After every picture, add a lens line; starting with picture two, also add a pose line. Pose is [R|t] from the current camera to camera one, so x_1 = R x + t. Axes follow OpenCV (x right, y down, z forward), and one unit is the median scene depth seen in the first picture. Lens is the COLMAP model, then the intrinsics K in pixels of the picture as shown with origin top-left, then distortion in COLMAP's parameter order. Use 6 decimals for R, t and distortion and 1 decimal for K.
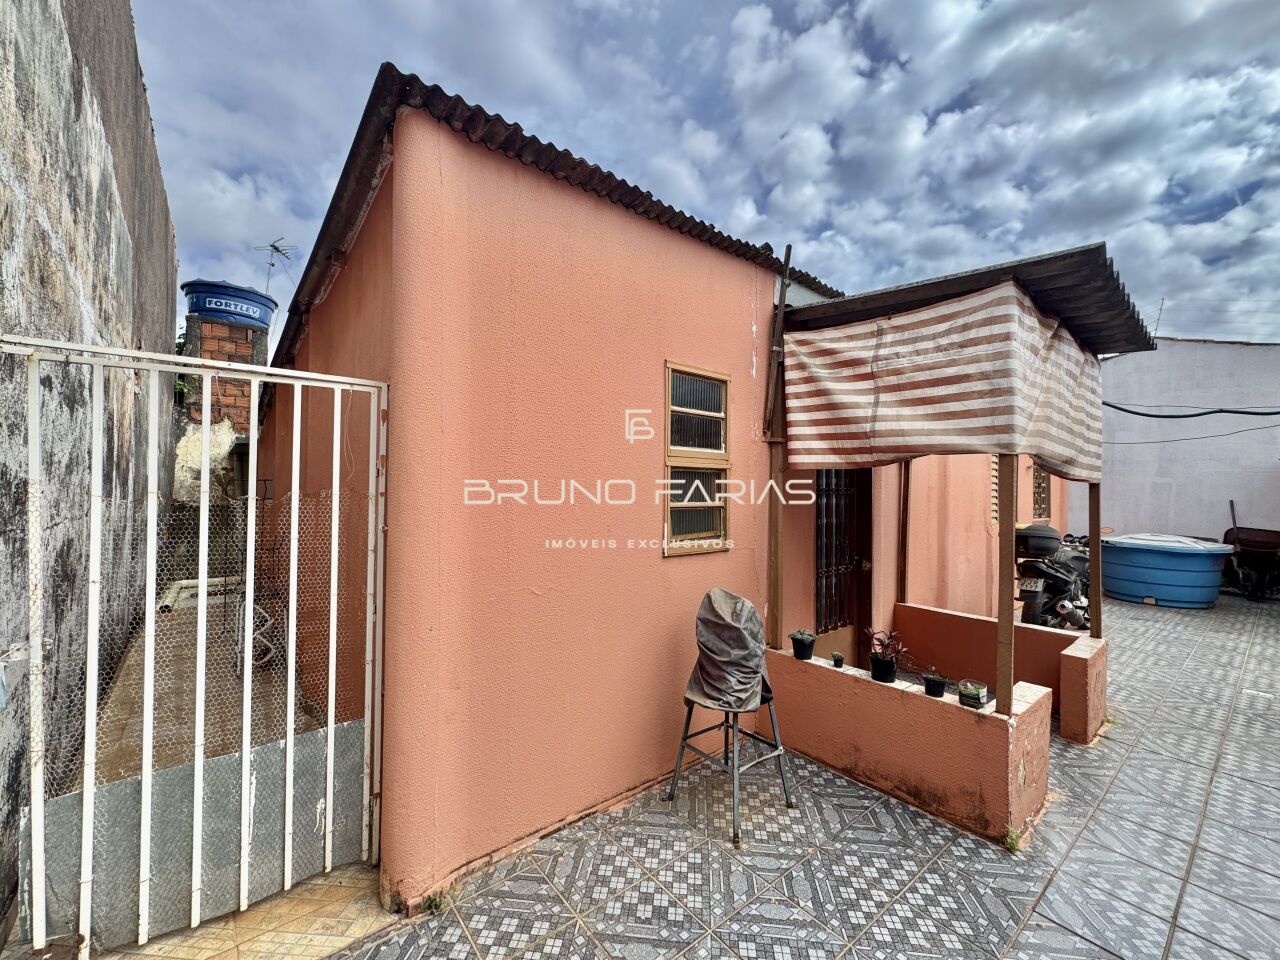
lens RADIAL K [[510.4, 0, 634.4], [0, 510.4, 480.6], [0, 0, 1]] dist [-0.004234, 0.000623]
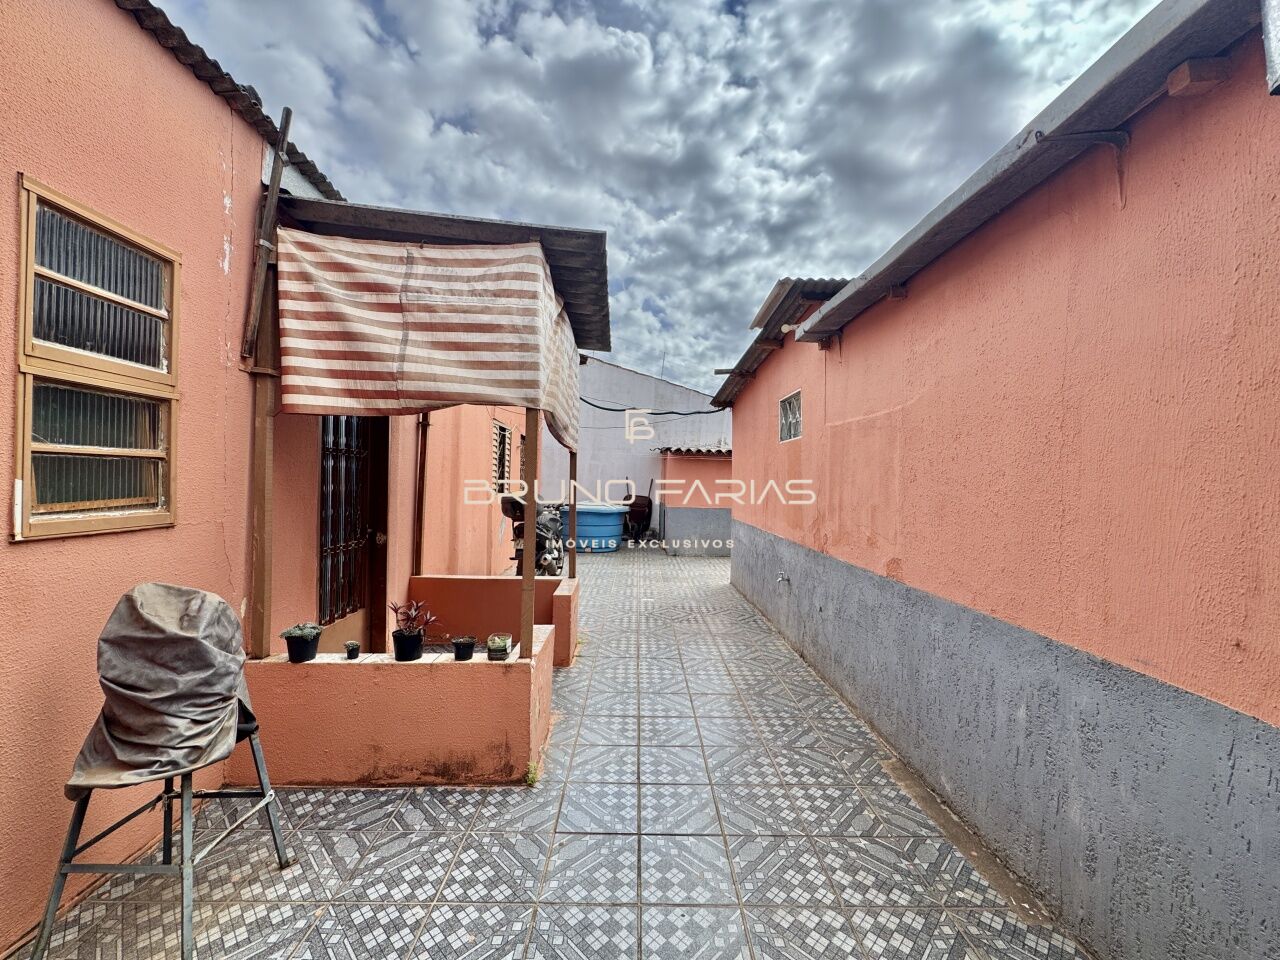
lens RADIAL K [[510.4, 0, 643.2], [0, 510.4, 481.7], [0, 0, 1]] dist [-0.004234, 0.000623]
pose [[0.602129, 0.000642, 0.798399, 0.031495], [-0.025221, 0.999516, 0.018217, 0.060945], [-0.798000, -0.031105, 0.601854, 0.158931]]
